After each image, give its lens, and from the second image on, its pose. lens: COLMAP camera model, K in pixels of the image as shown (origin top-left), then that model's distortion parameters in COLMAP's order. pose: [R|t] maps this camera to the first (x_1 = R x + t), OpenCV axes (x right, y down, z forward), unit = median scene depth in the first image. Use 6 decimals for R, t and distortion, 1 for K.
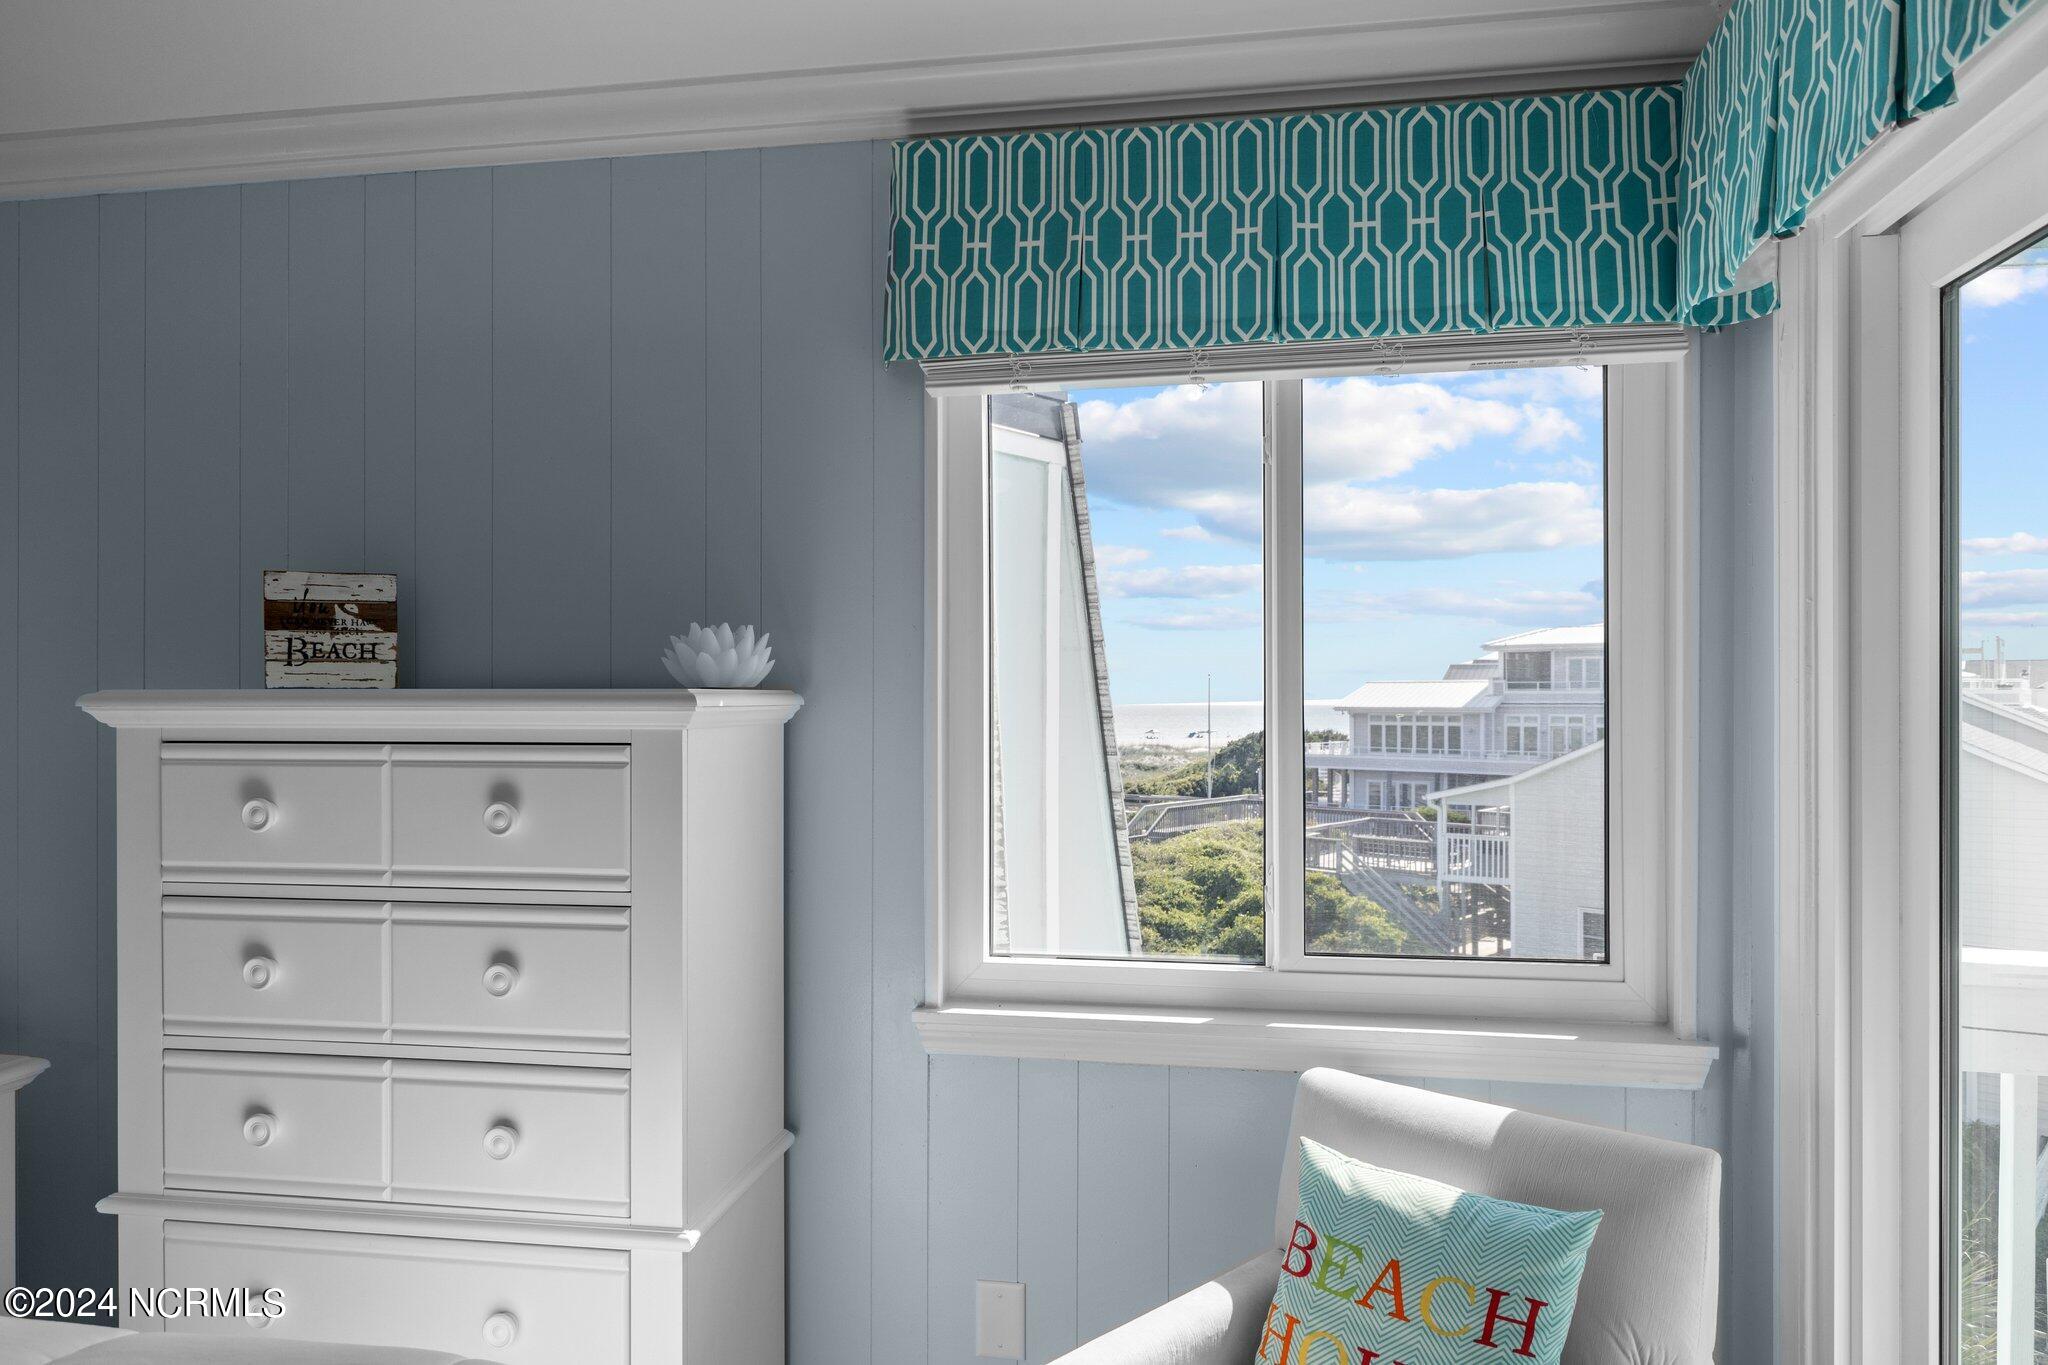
lens RADIAL K [[1285.2, 0, 1007.1], [0, 1285.2, 700.0], [0, 0, 1]] dist [0.006593, -0.000944]
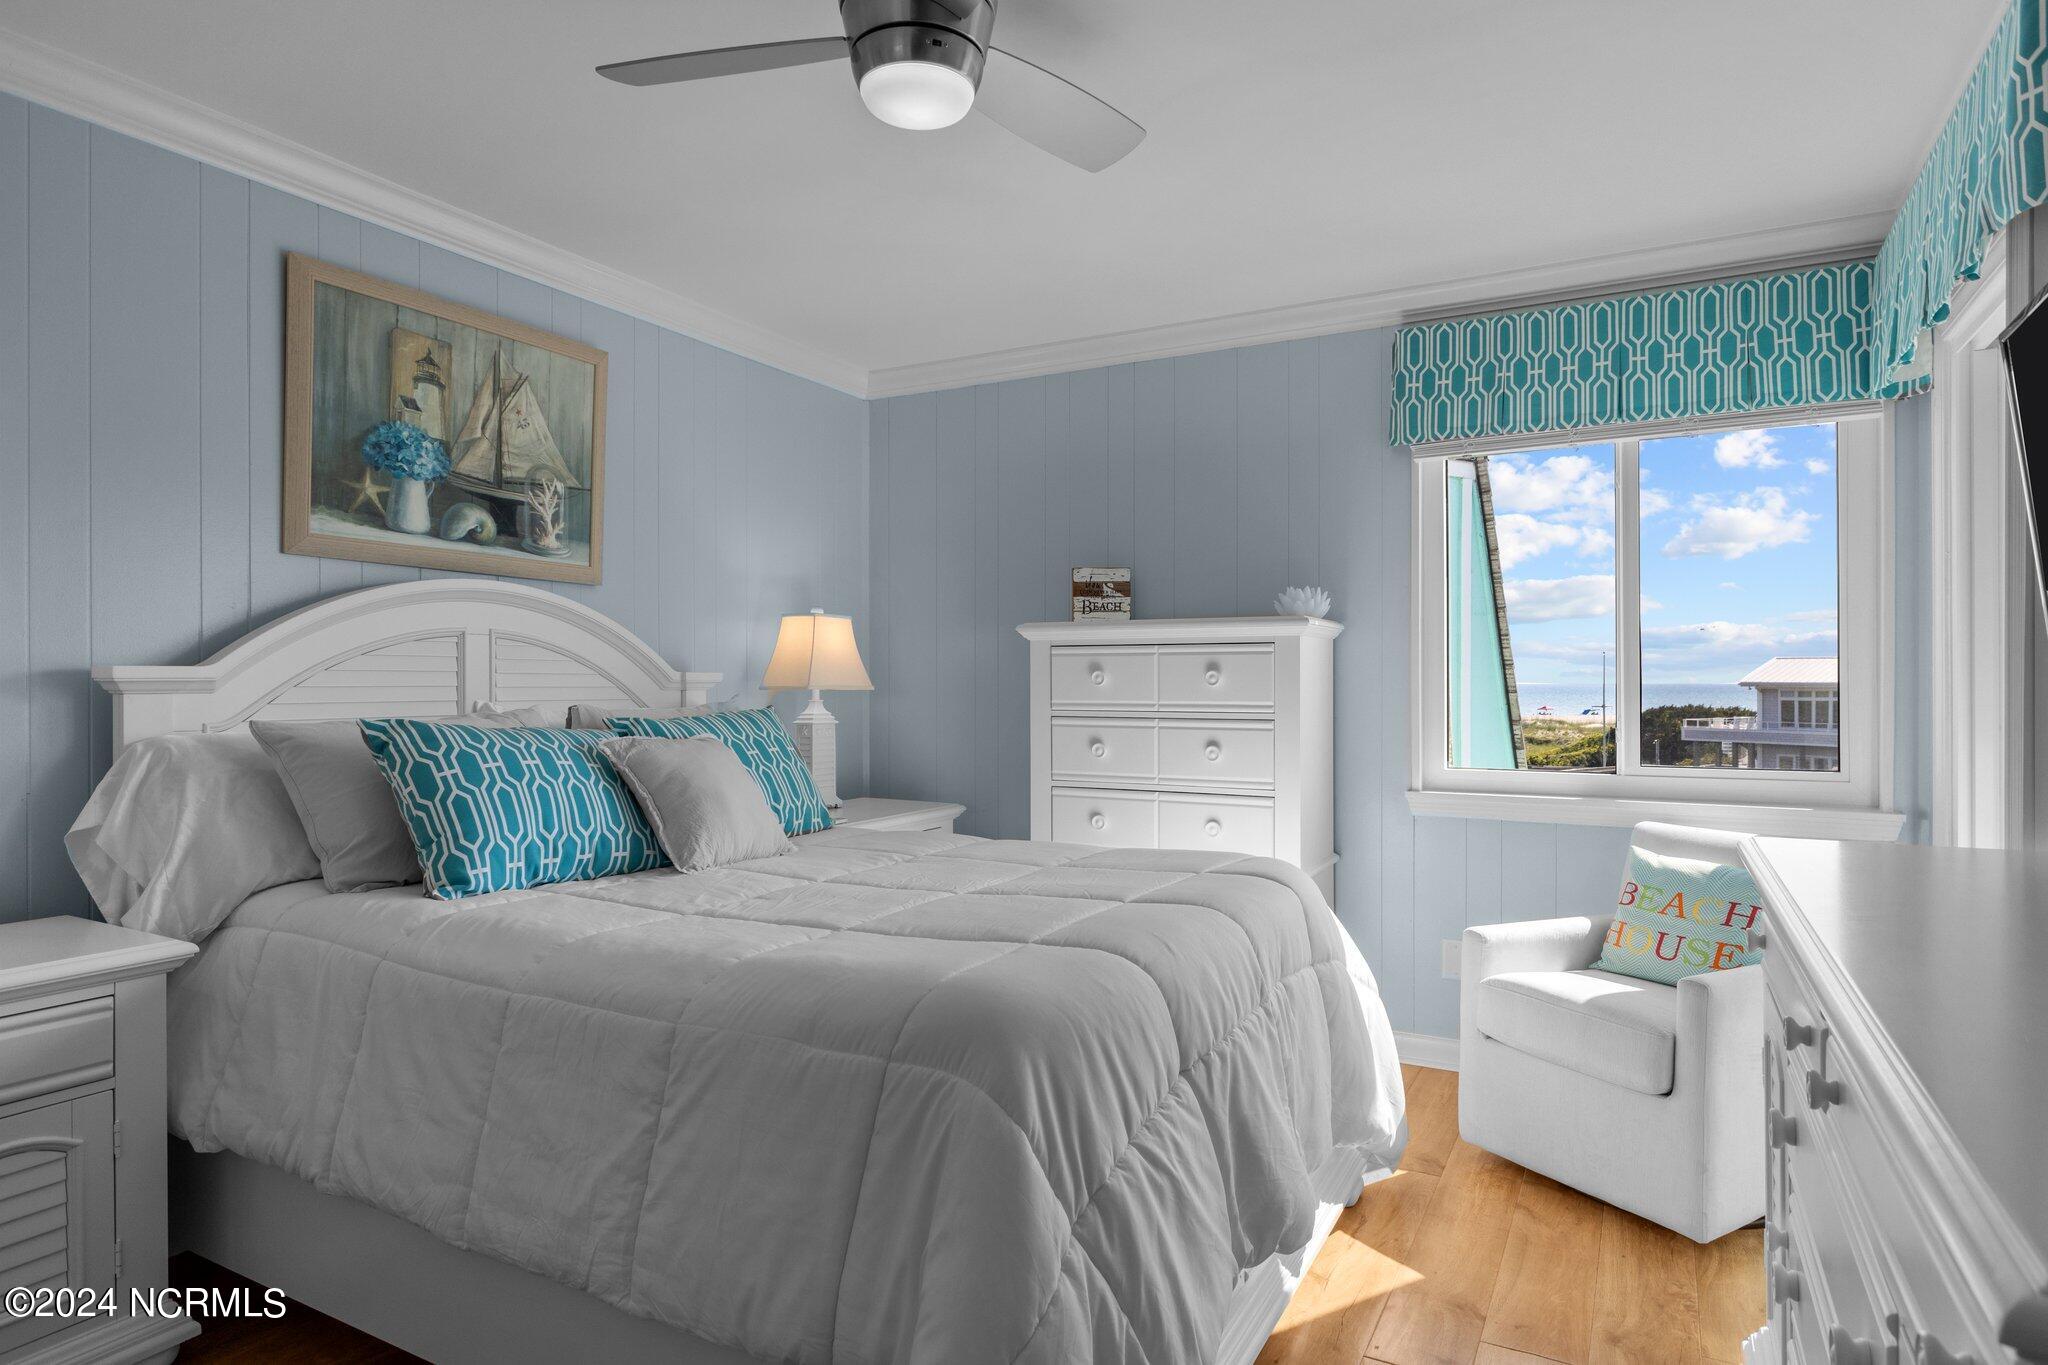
lens RADIAL K [[1126.7, 0, 1020.0], [0, 1126.7, 683.1], [0, 0, 1]] dist [0.000178, -0.002730]
pose [[0.948044, -0.001437, -0.318137, -0.090421], [0.001967, 0.999997, 0.001345, 0.087529], [0.318135, -0.001901, 0.948044, -0.791627]]
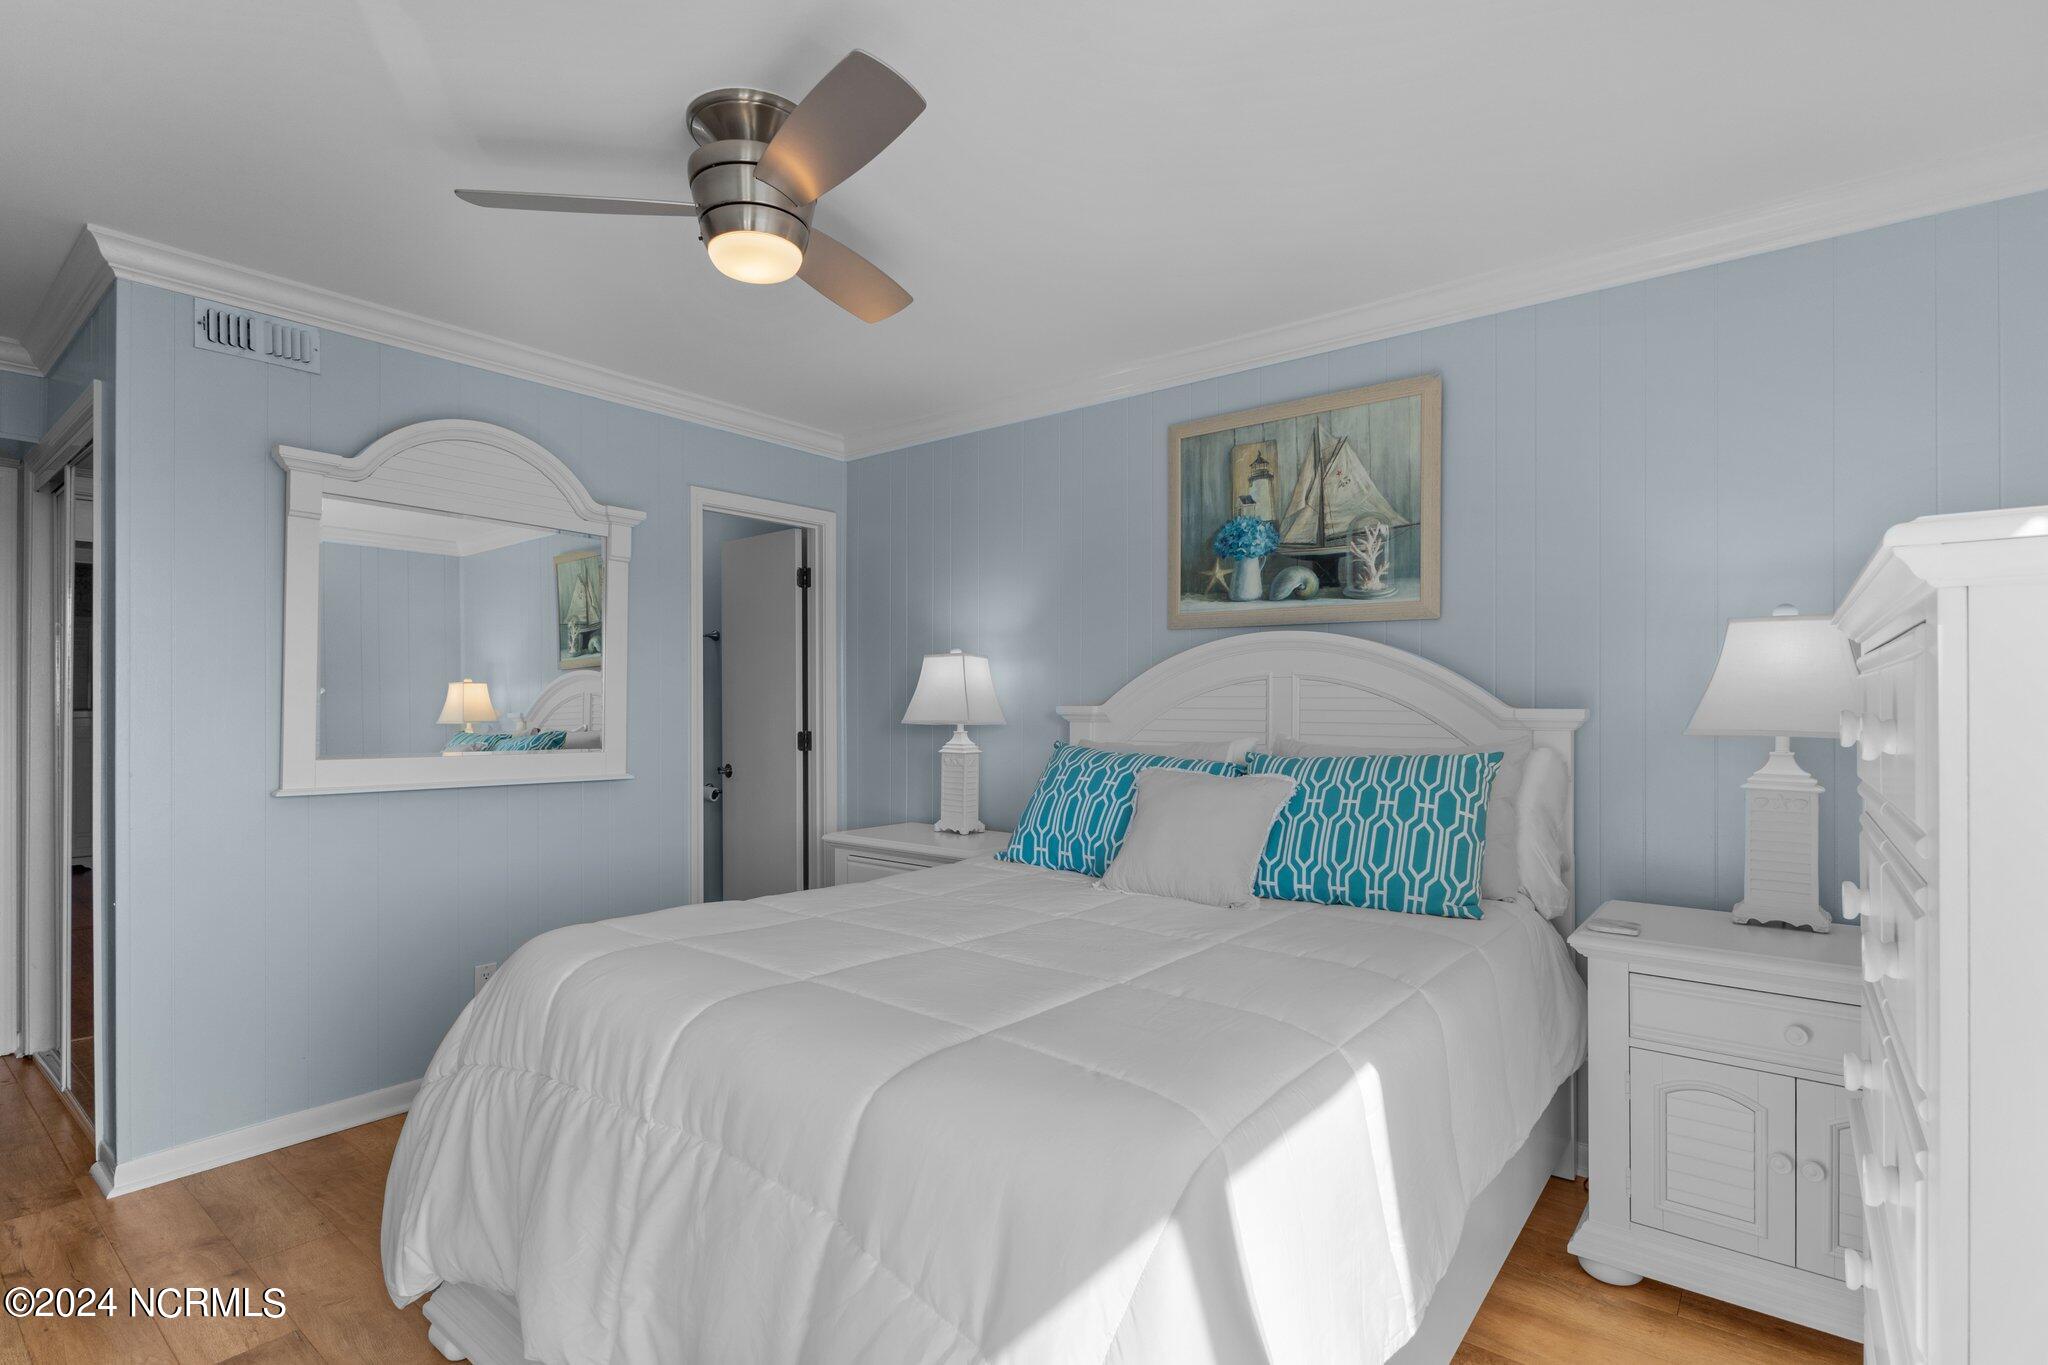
lens RADIAL K [[991.4, 0, 1005.9], [0, 991.4, 688.5], [0, 0, 1]] dist [0.012139, -0.004139]
pose [[-0.482566, -0.031196, -0.875304, 0.309057], [-0.013327, 0.999511, -0.028275, 0.089709], [0.875758, -0.001979, -0.482745, 0.745963]]
